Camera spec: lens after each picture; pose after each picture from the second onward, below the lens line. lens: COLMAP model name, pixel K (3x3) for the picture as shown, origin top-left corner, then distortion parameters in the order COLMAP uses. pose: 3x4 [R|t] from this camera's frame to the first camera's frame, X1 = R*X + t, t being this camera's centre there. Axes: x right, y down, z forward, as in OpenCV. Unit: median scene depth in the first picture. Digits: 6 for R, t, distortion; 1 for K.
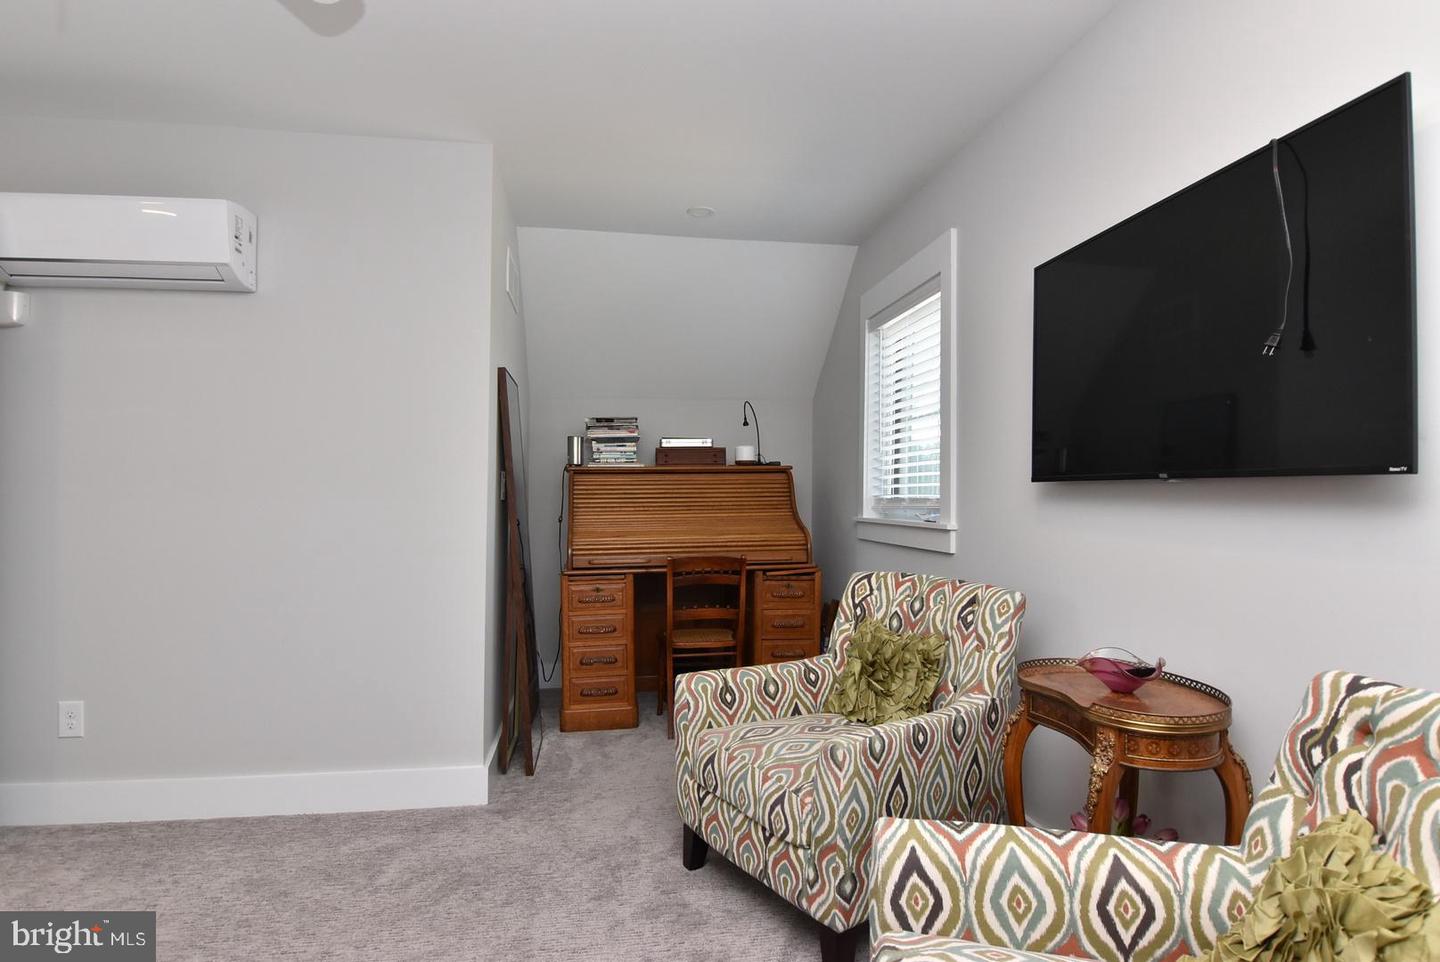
lens RADIAL K [[764.4, 0, 722.6], [0, 764.4, 482.3], [0, 0, 1]] dist [-0.001905, -0.015313]
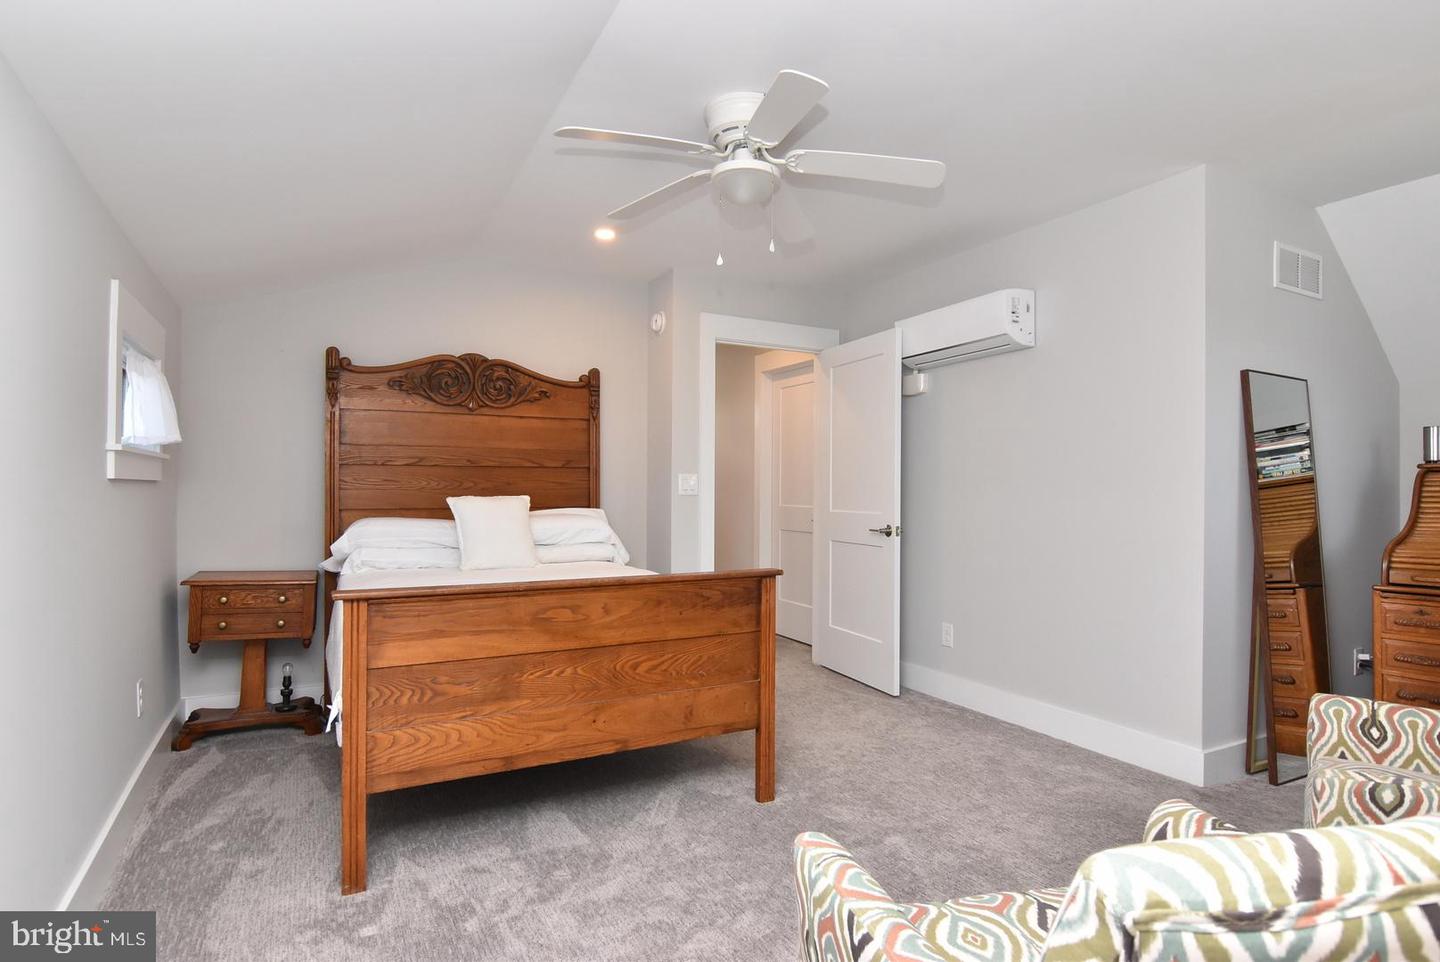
lens RADIAL K [[764.4, 0, 726.9], [0, 764.4, 490.8], [0, 0, 1]] dist [-0.001905, -0.015313]
pose [[0.329551, -0.001163, -0.944137, 0.534433], [0.008249, 0.999965, 0.001648, 0.001342], [0.944102, -0.008332, 0.329549, 0.030244]]
